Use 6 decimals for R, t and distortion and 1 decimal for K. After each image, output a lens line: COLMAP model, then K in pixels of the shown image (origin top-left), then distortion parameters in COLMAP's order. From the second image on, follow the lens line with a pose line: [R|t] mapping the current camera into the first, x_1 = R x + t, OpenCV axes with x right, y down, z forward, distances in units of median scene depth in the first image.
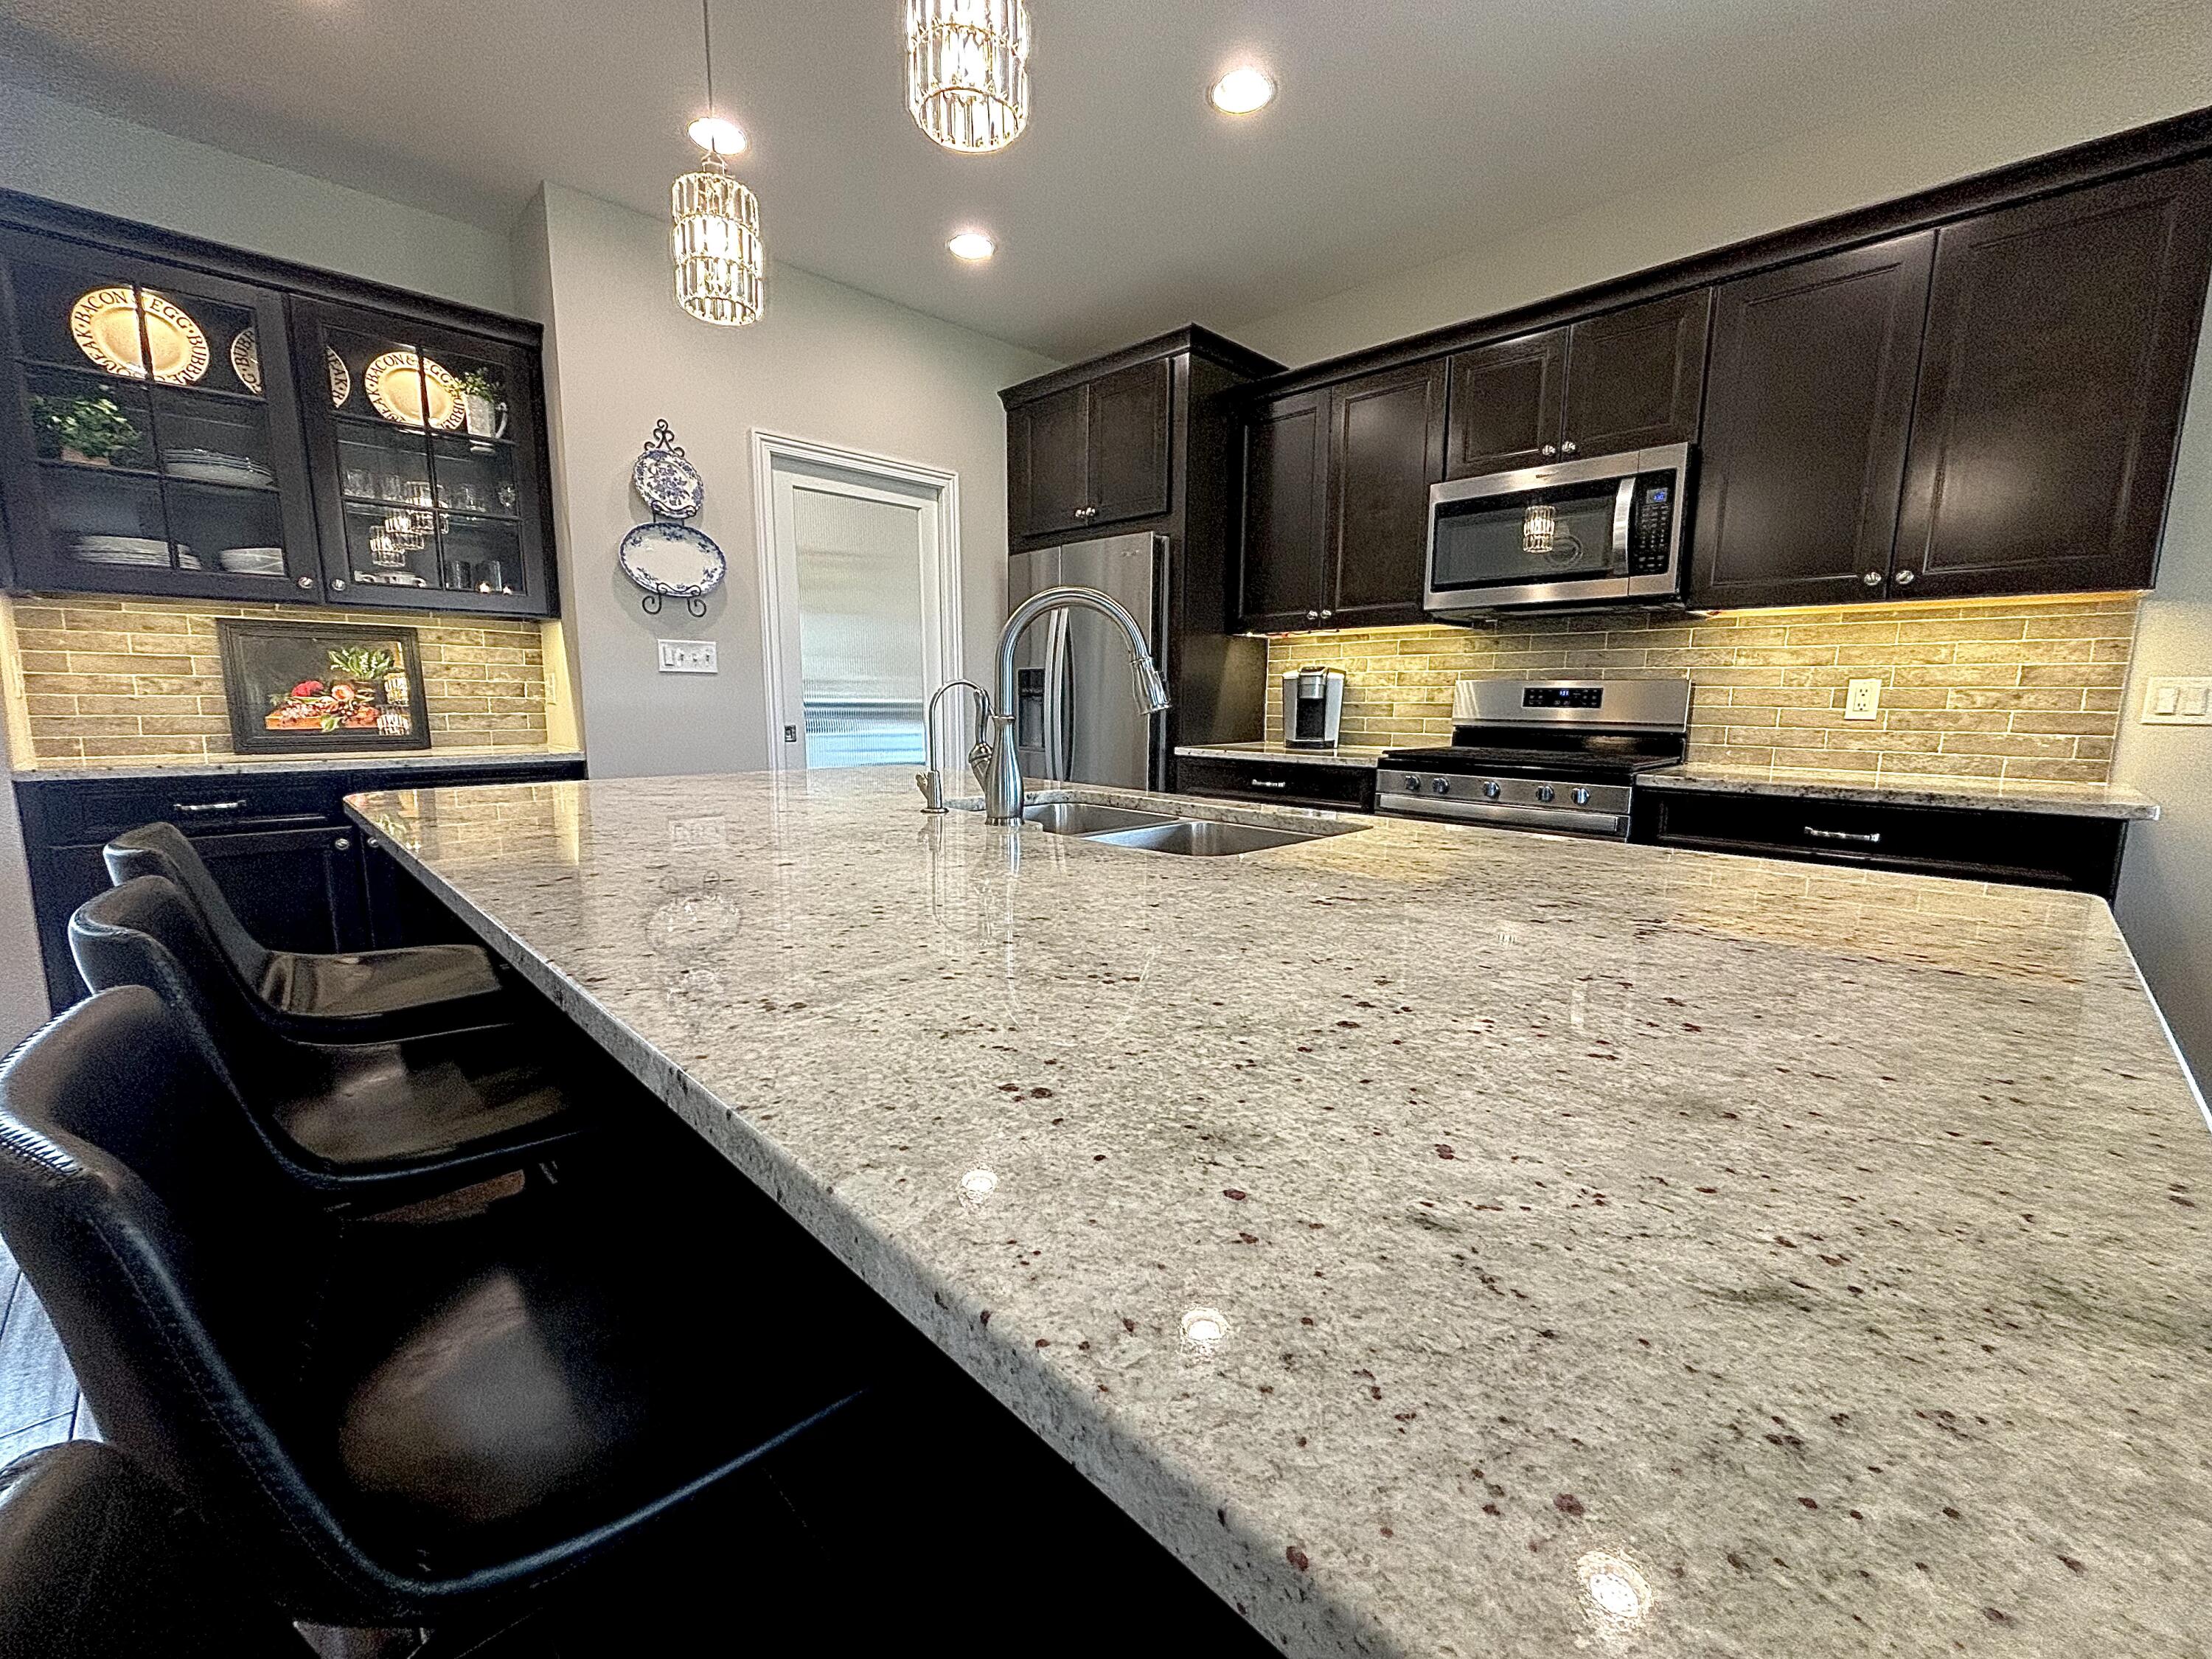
lens RADIAL K [[900.3, 0, 1106.0], [0, 900.3, 825.5], [0, 0, 1]] dist [-0.000604, -0.000139]
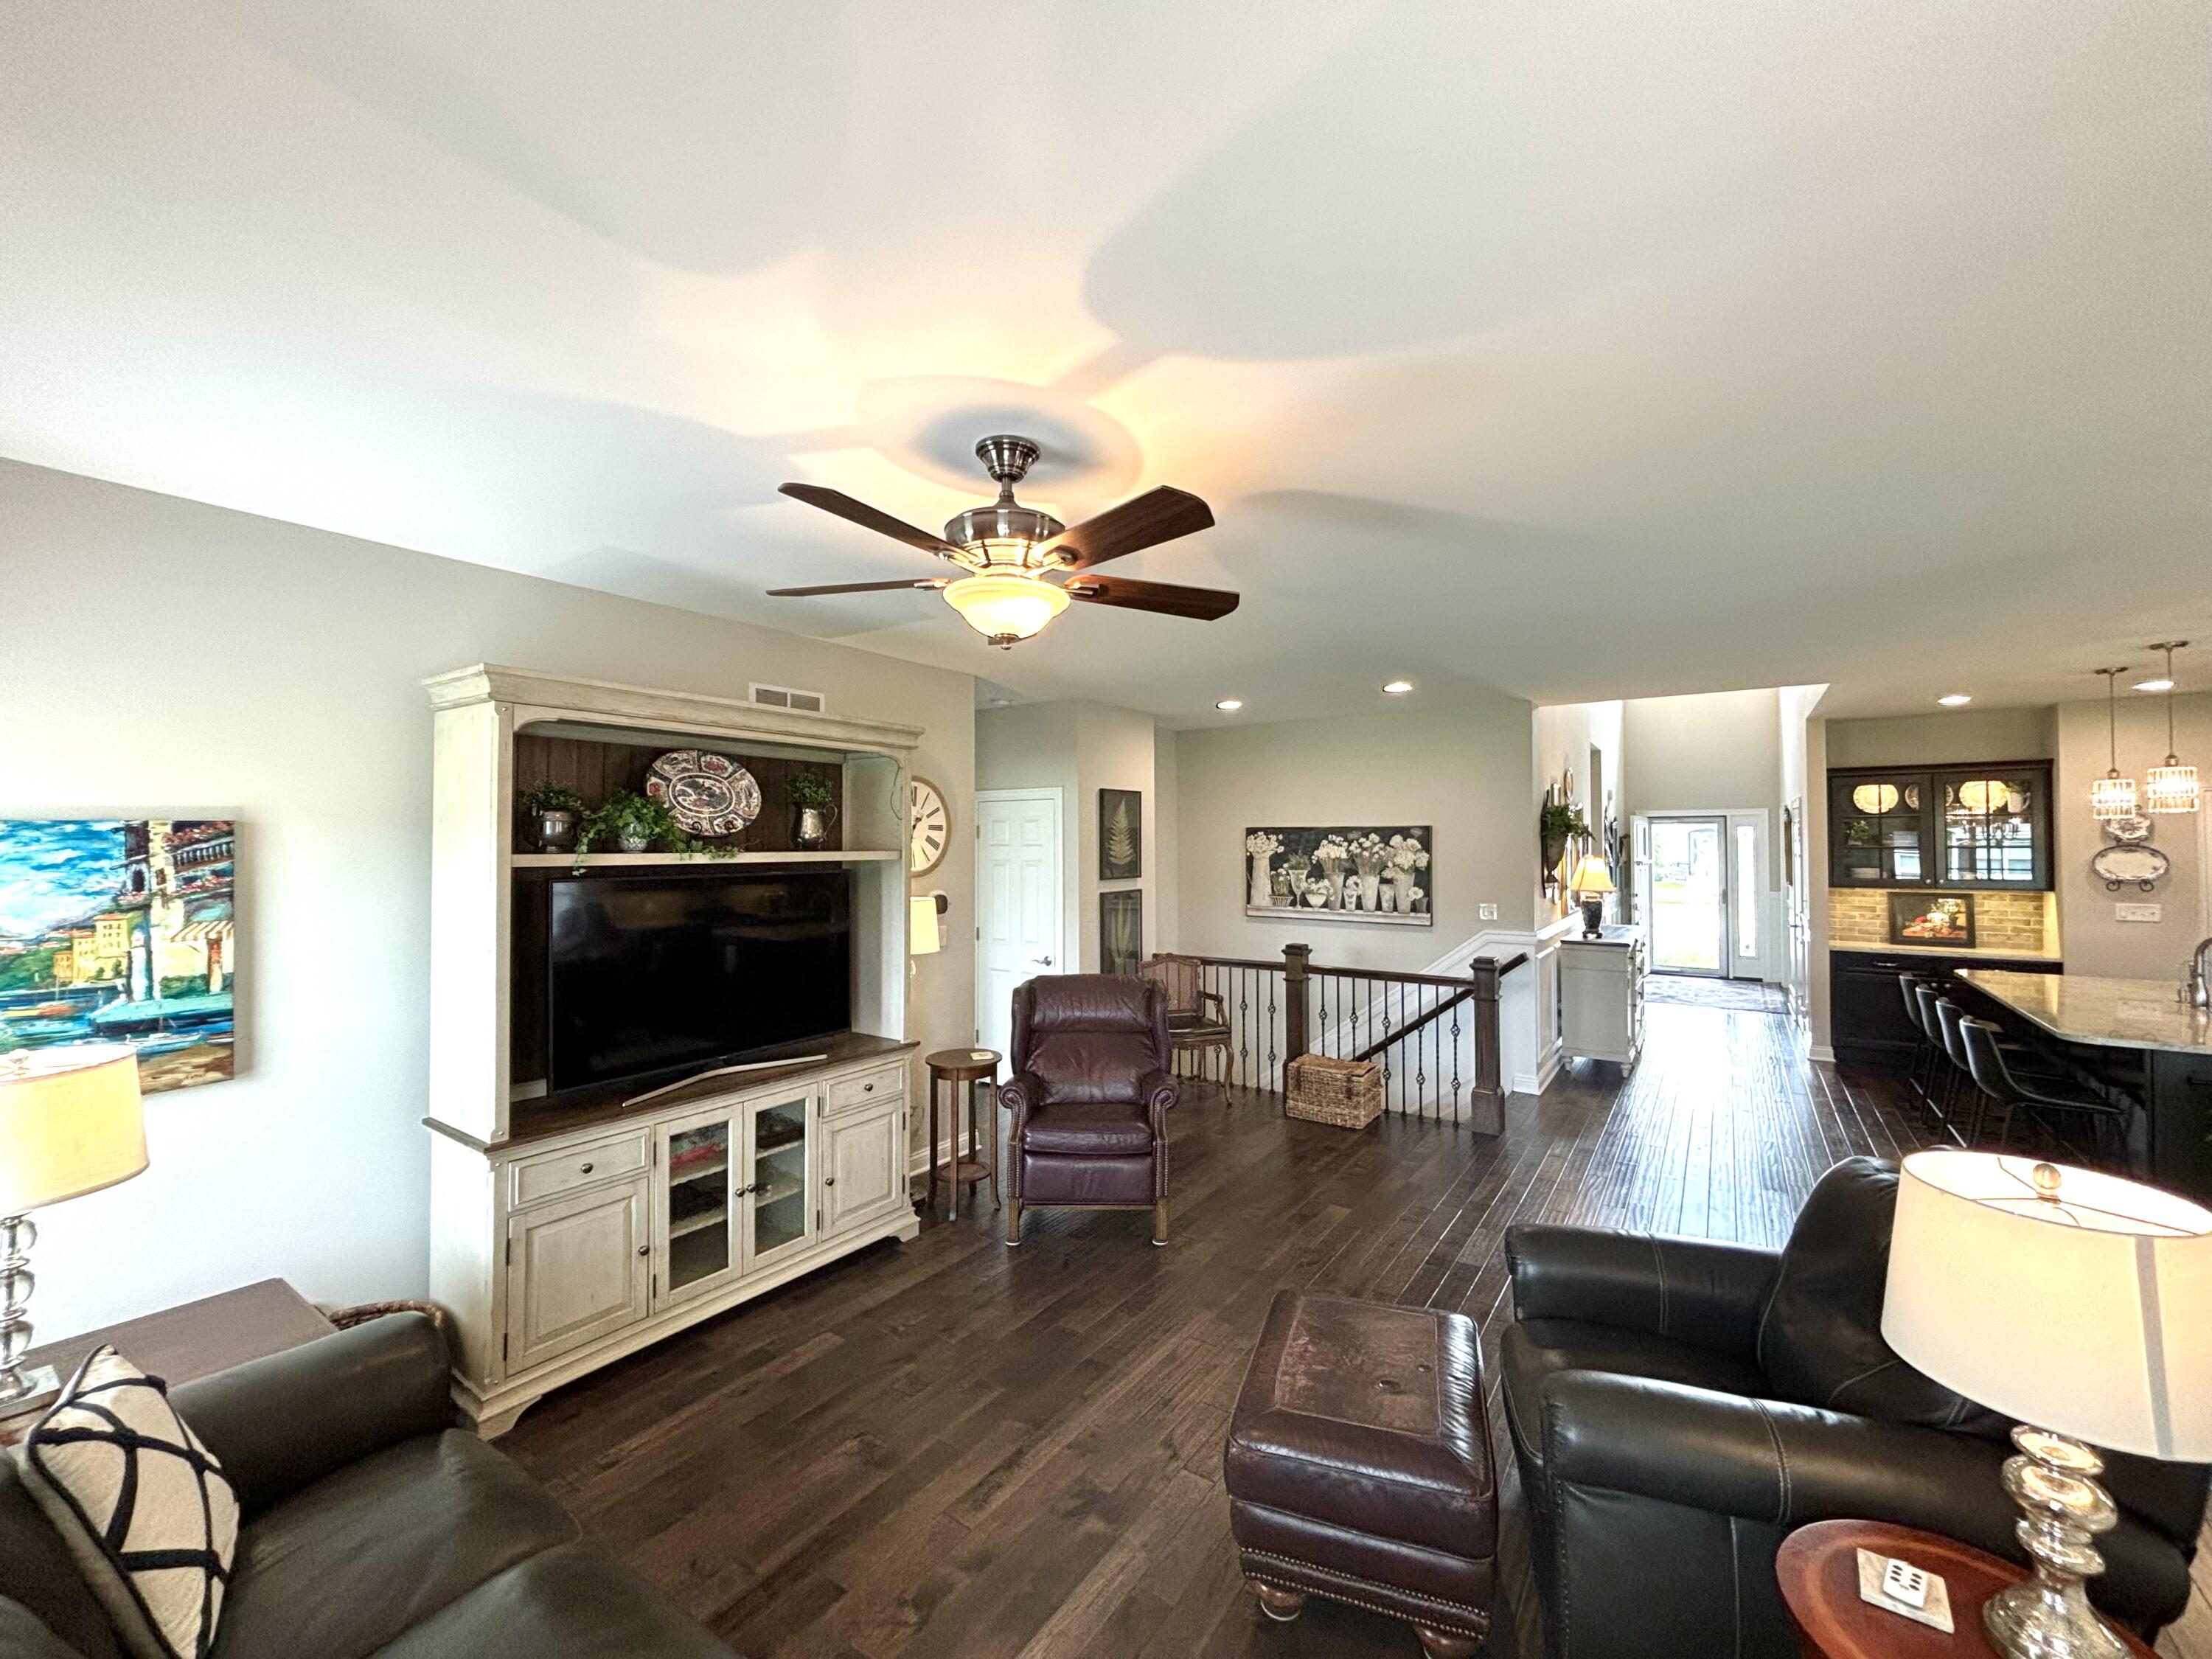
lens RADIAL K [[900.3, 0, 1106.5], [0, 900.3, 821.9], [0, 0, 1]] dist [-0.000604, -0.000139]
pose [[0.183971, -0.027071, -0.982559, 0.998491], [-0.148970, 0.987306, -0.055095, 0.044436], [0.971577, 0.156507, 0.177603, -1.461019]]
